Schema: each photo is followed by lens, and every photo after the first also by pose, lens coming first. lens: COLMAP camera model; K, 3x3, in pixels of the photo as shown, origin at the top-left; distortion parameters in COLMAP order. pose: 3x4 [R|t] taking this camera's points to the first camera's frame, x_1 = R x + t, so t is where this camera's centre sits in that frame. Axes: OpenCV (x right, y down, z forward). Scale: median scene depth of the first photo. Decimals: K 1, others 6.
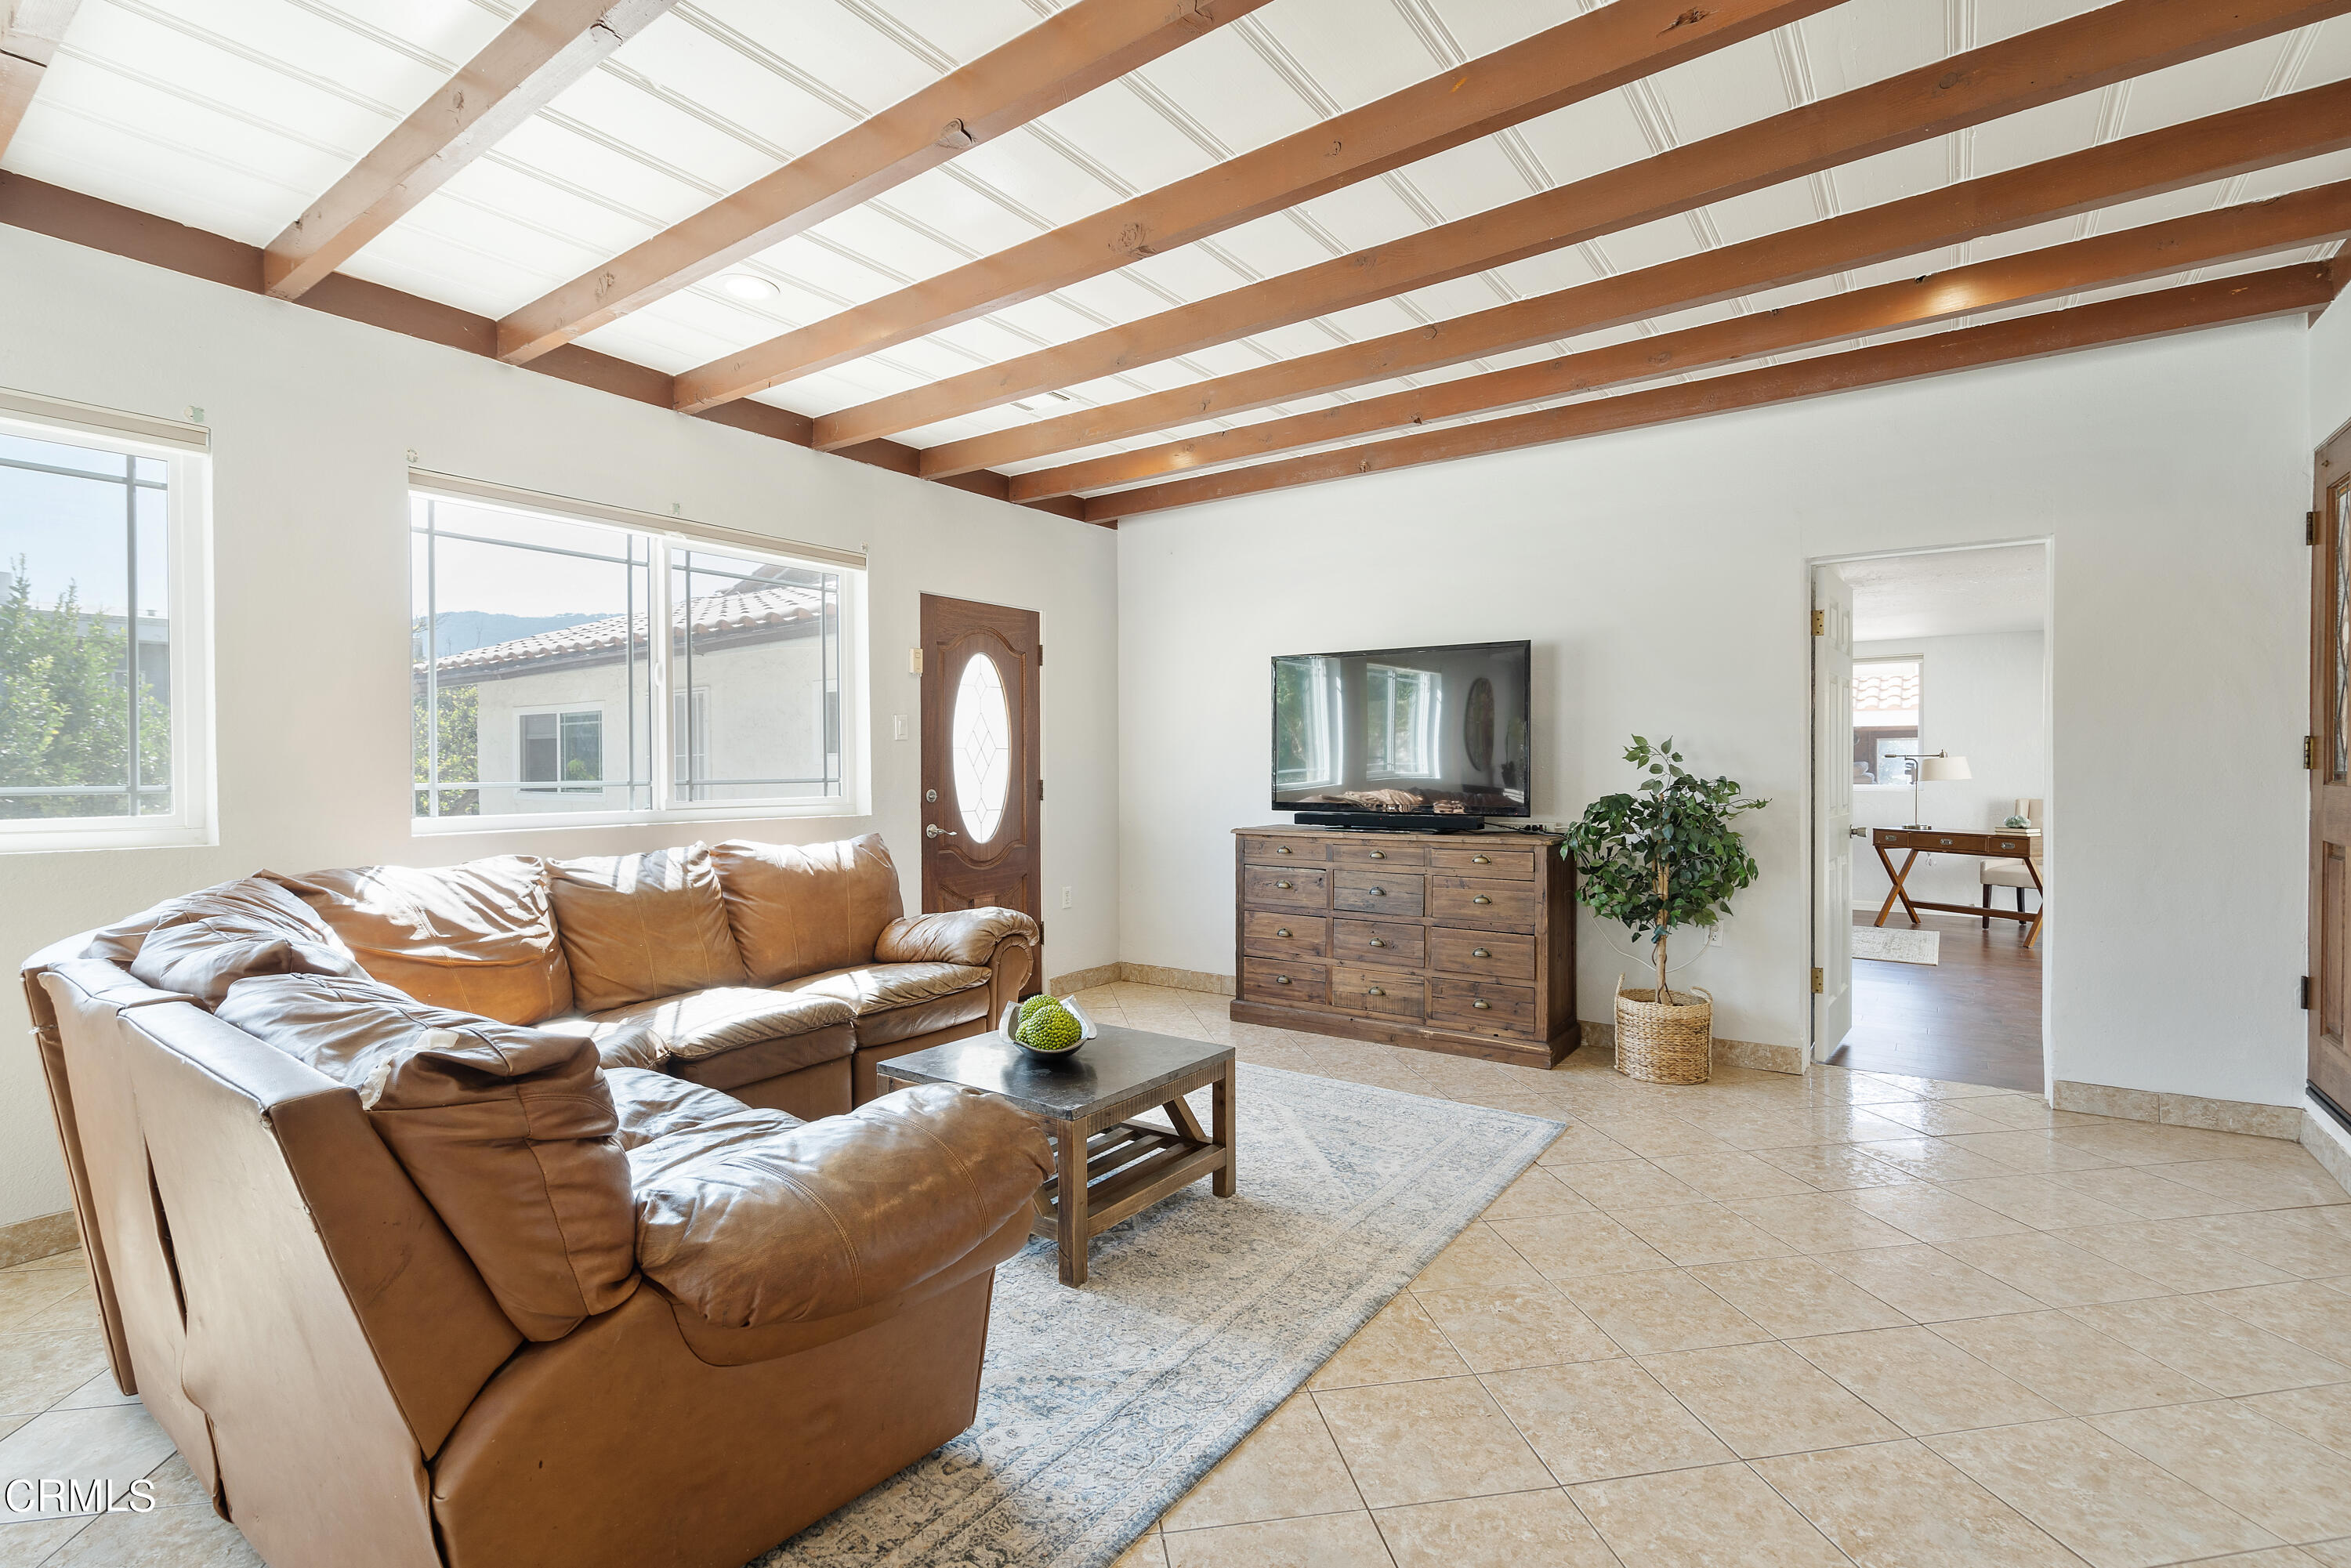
lens RADIAL K [[1082.2, 0, 1170.6], [0, 1082.2, 778.0], [0, 0, 1]] dist [0.019484, 0.000595]
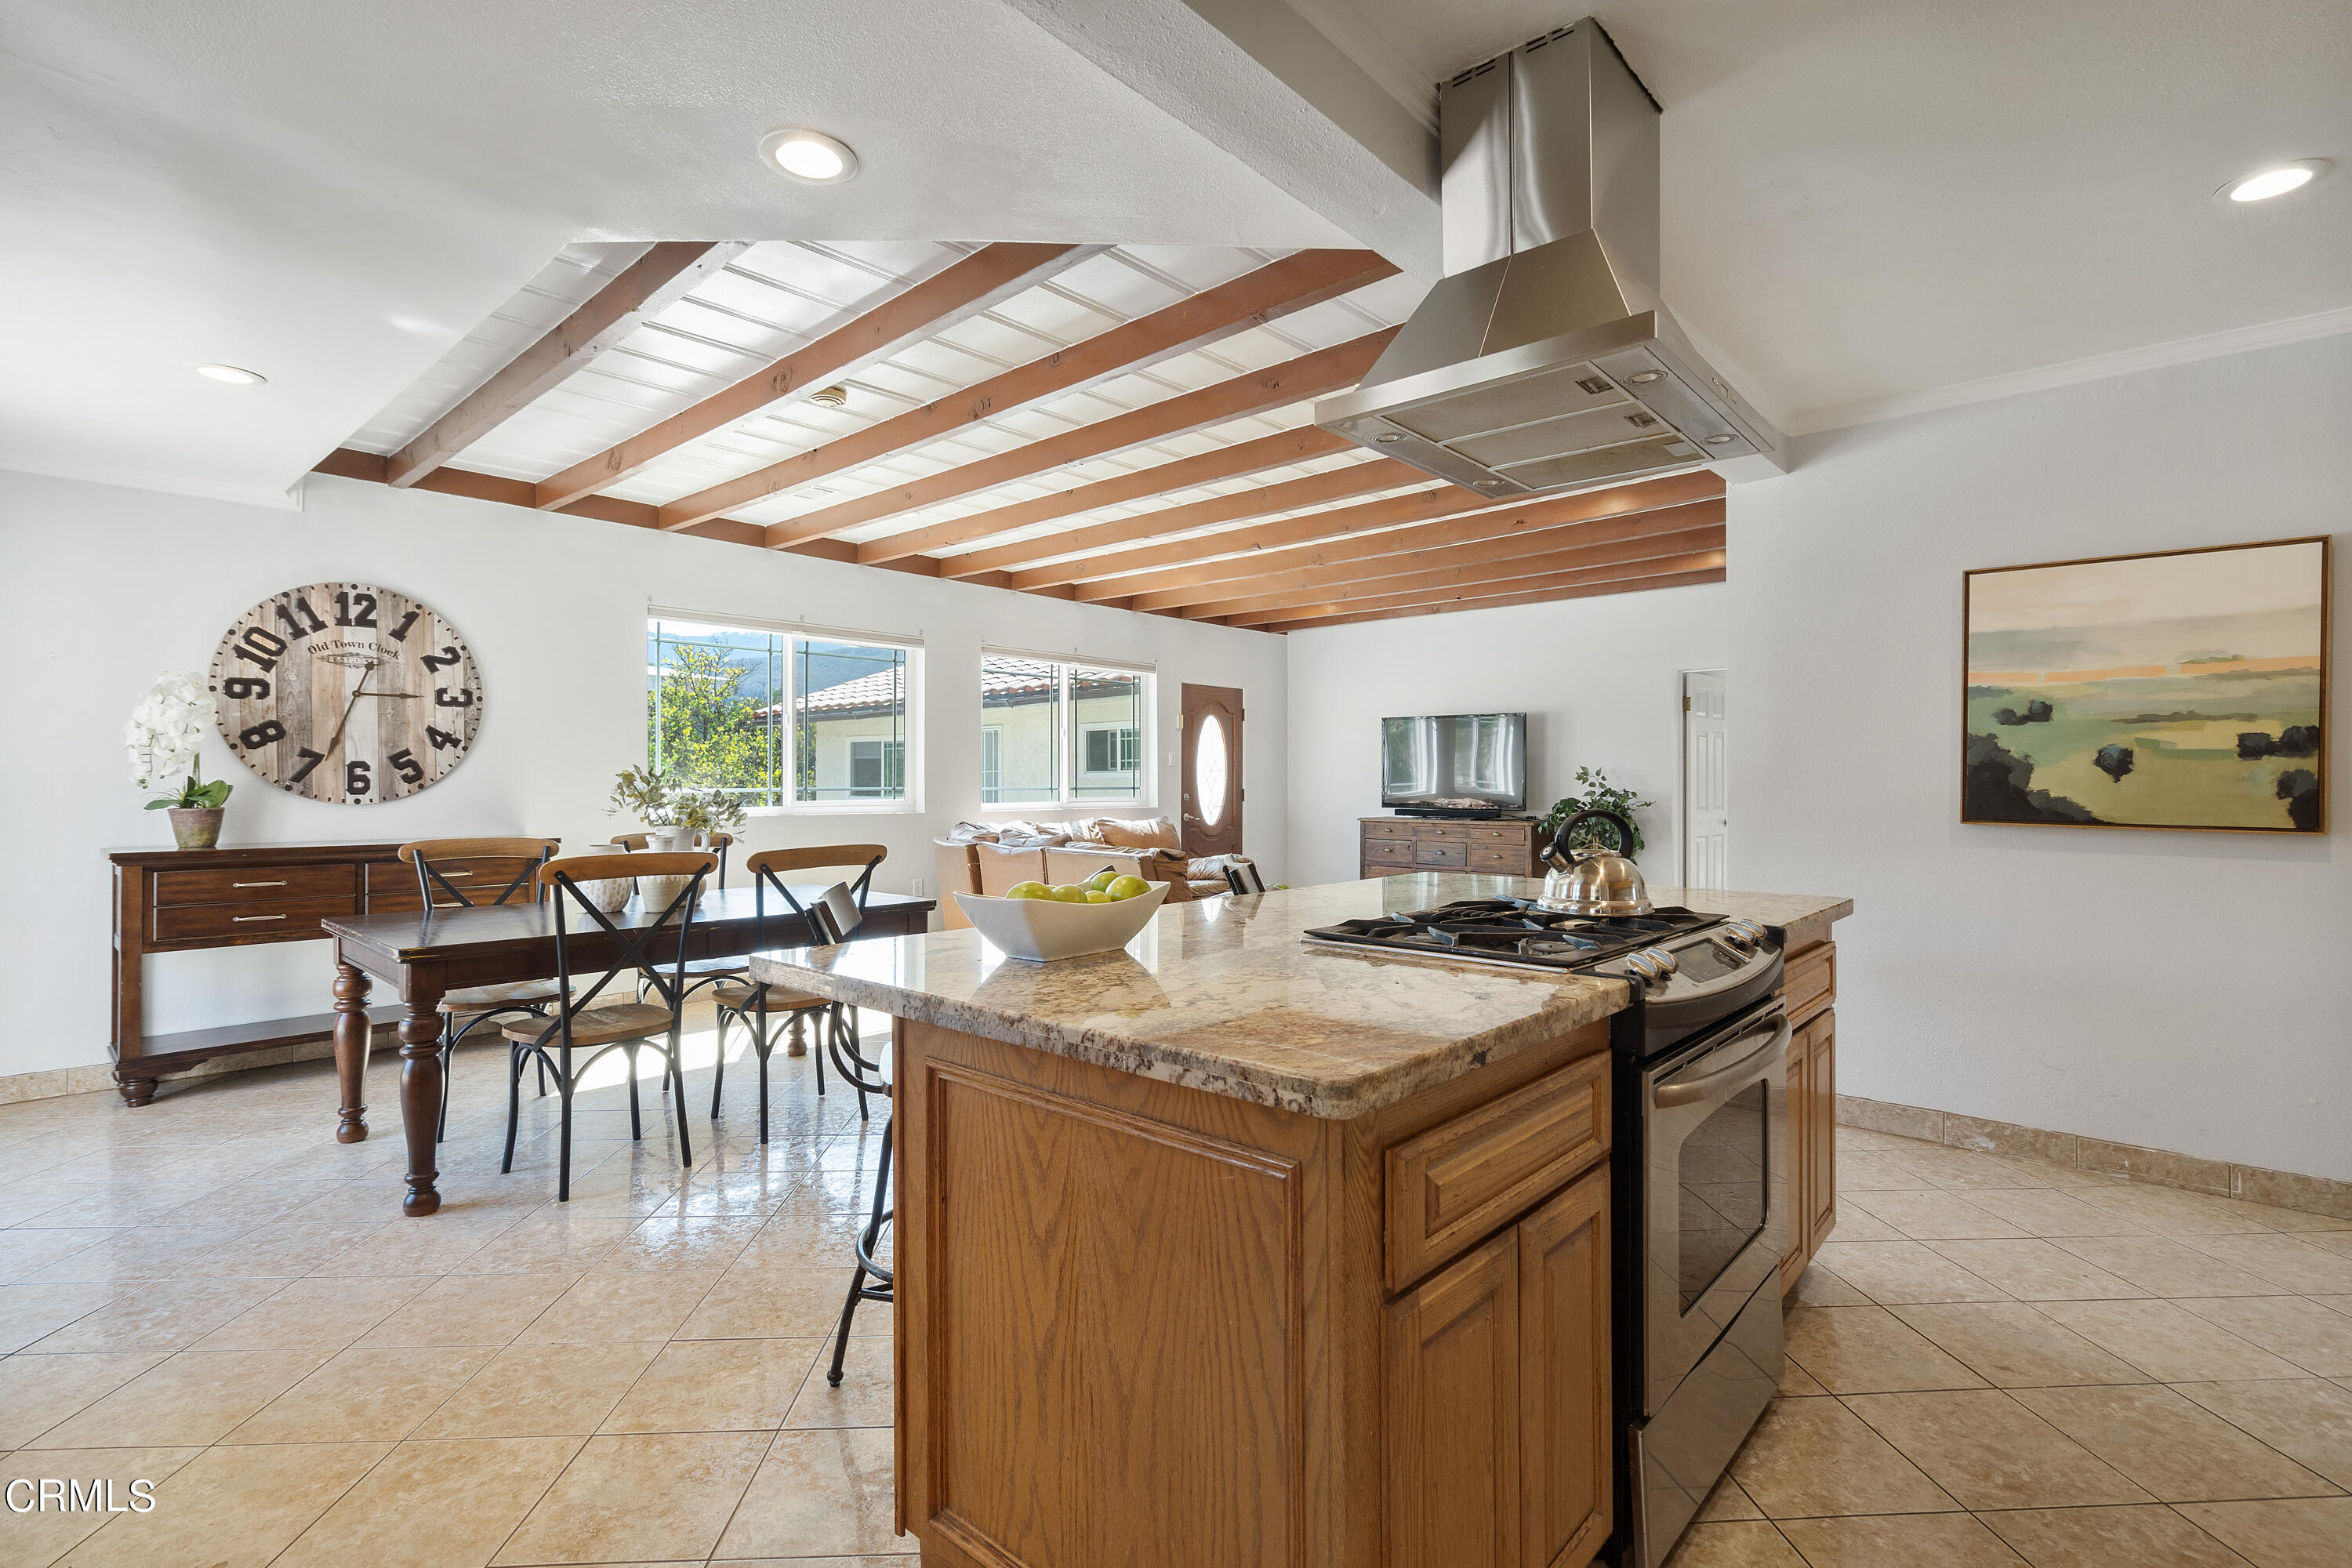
lens RADIAL K [[1082.7, 0, 1188.0], [0, 1082.7, 784.8], [0, 0, 1]] dist [0.019484, 0.000595]
pose [[0.994811, 0.006467, -0.101532, -0.038307], [-0.007070, 0.999959, -0.005585, 0.005974], [0.101492, 0.006274, 0.994817, -0.741935]]
